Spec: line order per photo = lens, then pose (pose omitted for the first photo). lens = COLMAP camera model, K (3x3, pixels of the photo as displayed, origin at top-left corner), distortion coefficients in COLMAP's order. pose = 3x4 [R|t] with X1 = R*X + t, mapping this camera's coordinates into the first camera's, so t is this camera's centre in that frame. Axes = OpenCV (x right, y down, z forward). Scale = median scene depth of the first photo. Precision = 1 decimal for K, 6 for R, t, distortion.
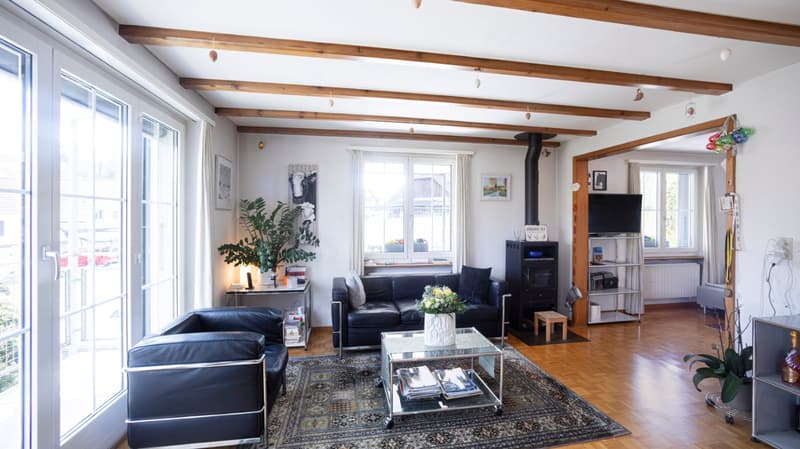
lens RADIAL K [[325.2, 0, 400.0], [0, 325.2, 224.5], [0, 0, 1]] dist [-0.000309, 0.000003]
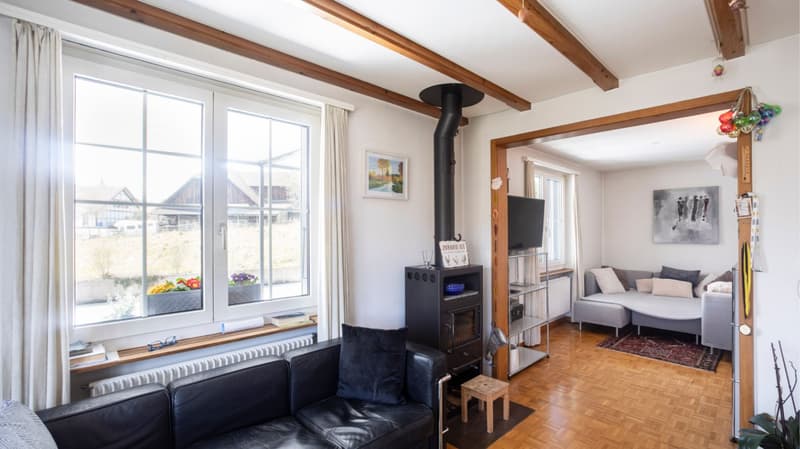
lens RADIAL K [[362.7, 0, 430.6], [0, 362.7, 232.0], [0, 0, 1]] dist [-0.043183, 0.021290]
pose [[0.812803, -0.008607, 0.582475, -0.018118], [0.016900, 0.999818, -0.008810, -0.008591], [-0.582294, 0.017005, 0.812801, 0.455226]]
